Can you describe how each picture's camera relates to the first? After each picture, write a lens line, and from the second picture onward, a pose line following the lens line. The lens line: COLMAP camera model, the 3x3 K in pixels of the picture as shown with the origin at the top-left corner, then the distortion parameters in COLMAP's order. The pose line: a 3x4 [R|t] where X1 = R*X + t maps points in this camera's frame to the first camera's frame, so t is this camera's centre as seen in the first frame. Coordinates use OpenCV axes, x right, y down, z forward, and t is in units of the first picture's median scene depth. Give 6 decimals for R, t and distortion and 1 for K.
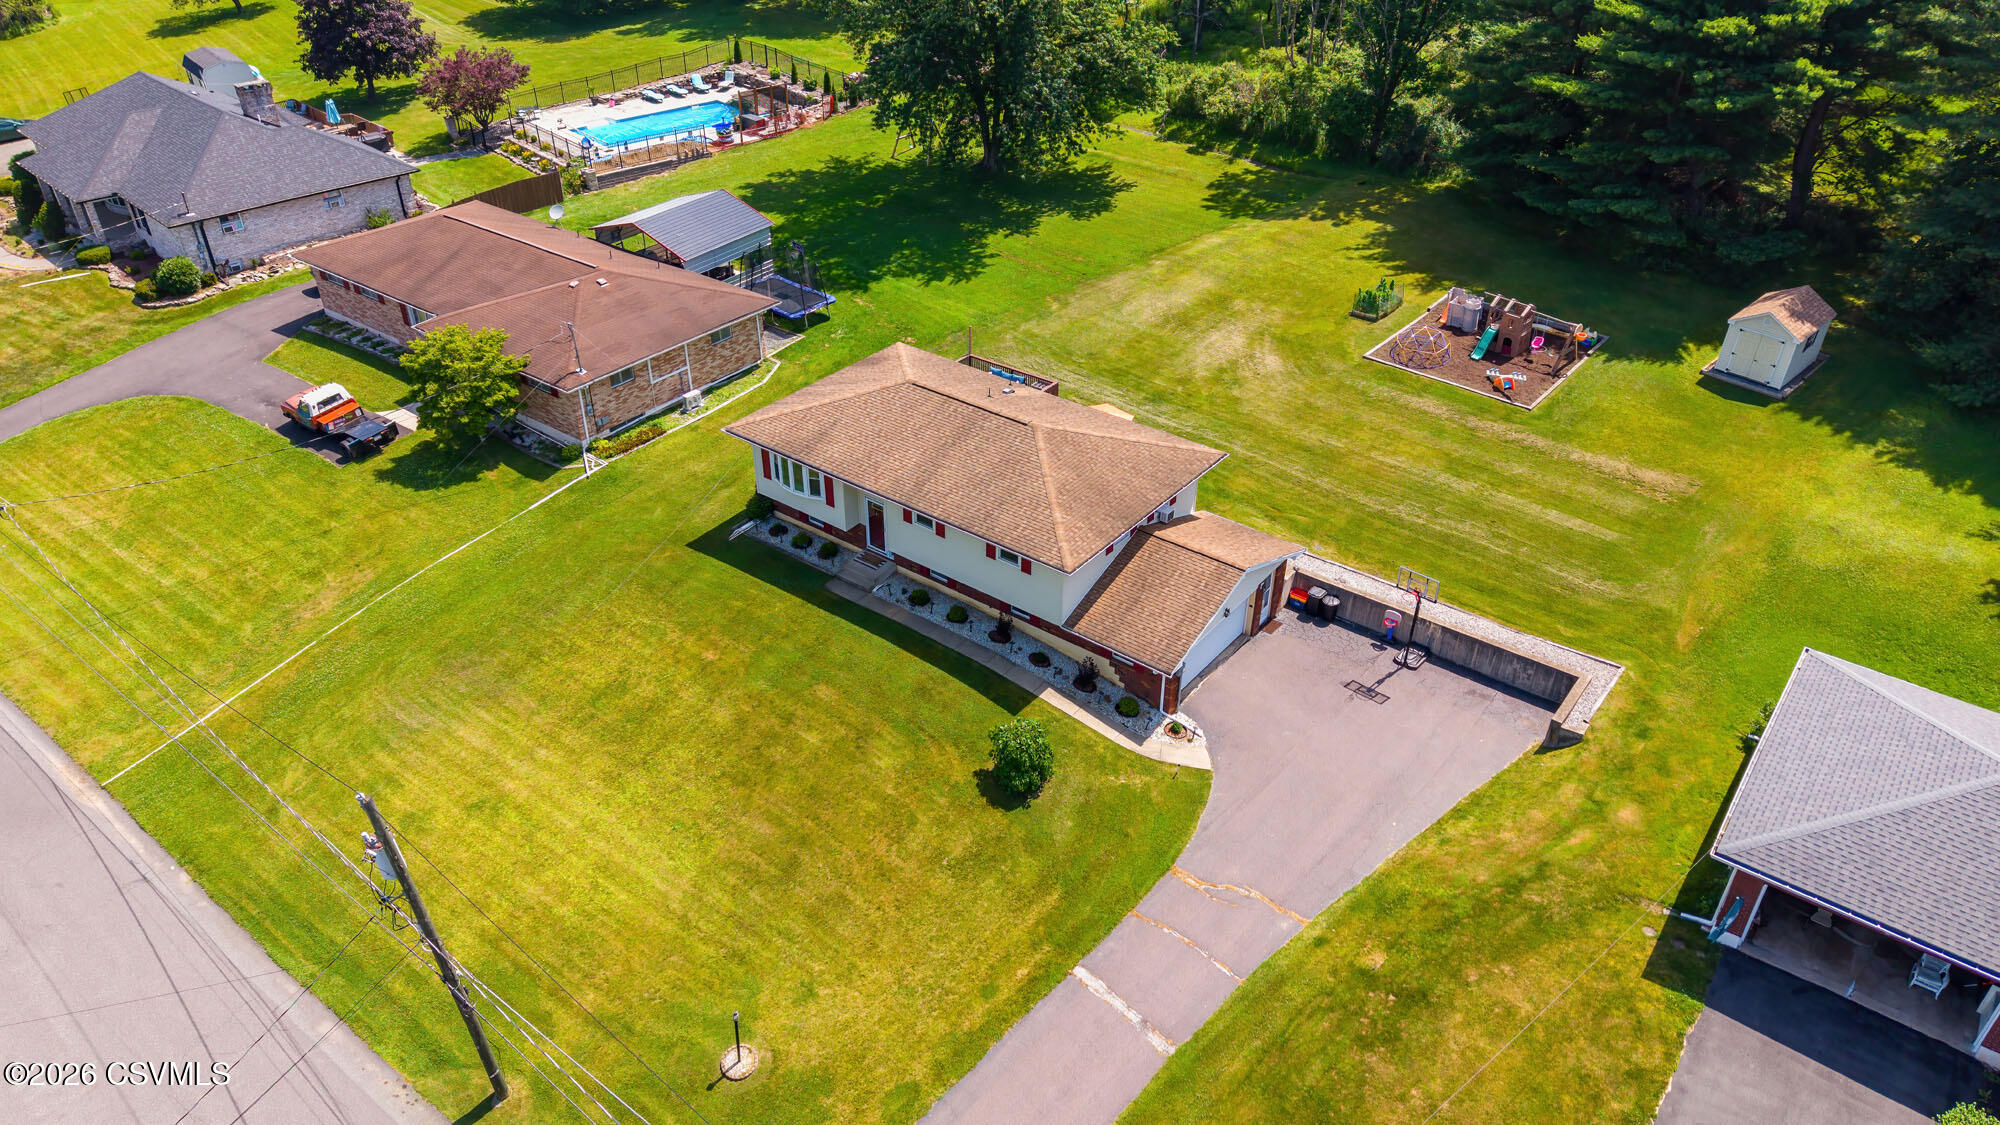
lens RADIAL K [[1327.2, 0, 1001.1], [0, 1327.2, 560.4], [0, 0, 1]] dist [0.040857, -0.048774]
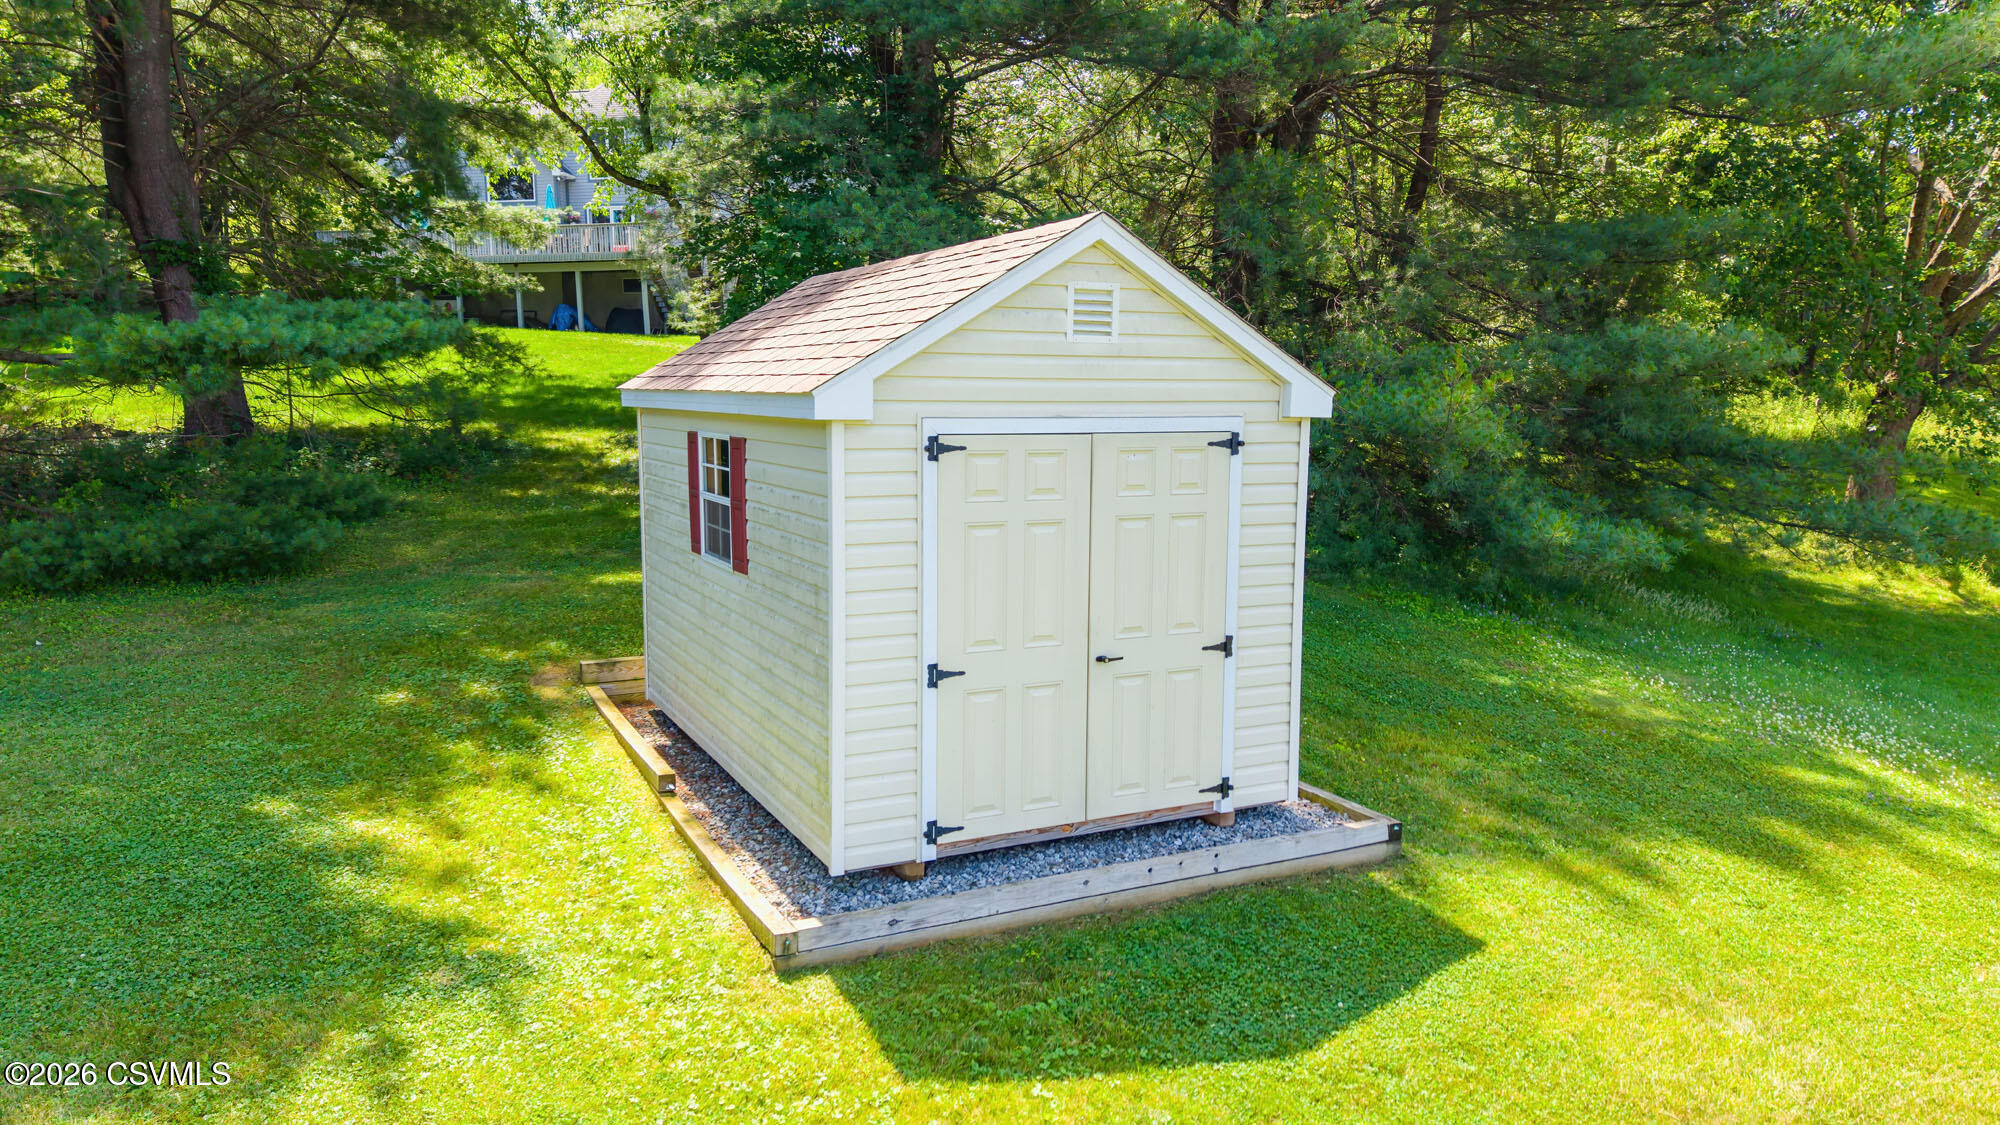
lens RADIAL K [[1327.2, 0, 1001.1], [0, 1327.2, 560.4], [0, 0, 1]] dist [0.040857, -0.048774]
pose [[0.278760, -0.123815, 0.952346, 0.514743], [0.533397, 0.844596, -0.046323, -0.180161], [-0.798612, 0.520891, 0.301482, 1.105933]]
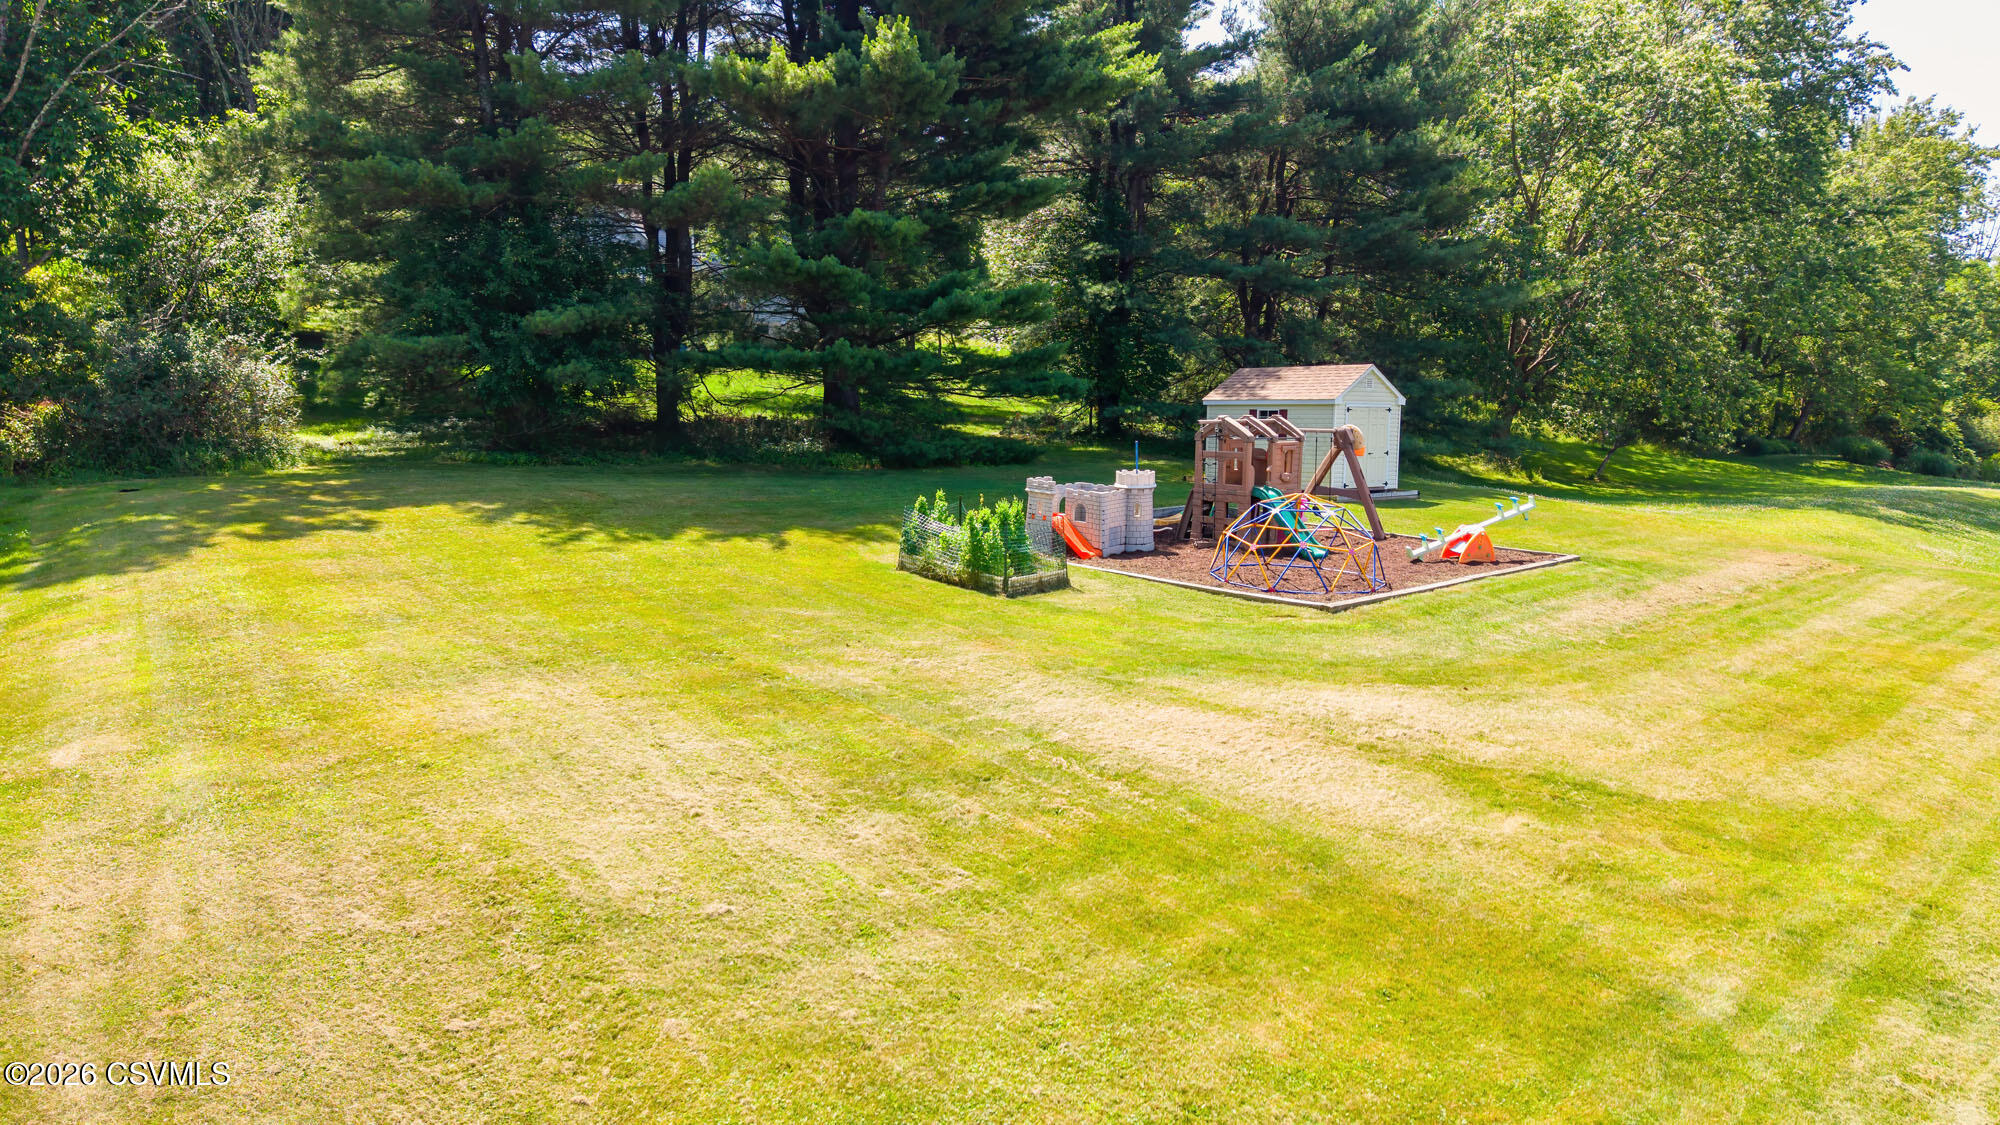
lens RADIAL K [[1336.7, 0, 1000.0], [0, 1336.7, 562.5], [0, 0, 1]] dist [0.020959, -0.020722]
pose [[0.051693, -0.112478, 0.992309, -0.036774], [0.556040, 0.828613, 0.064958, -0.273754], [-0.829546, 0.548406, 0.105376, 1.256925]]
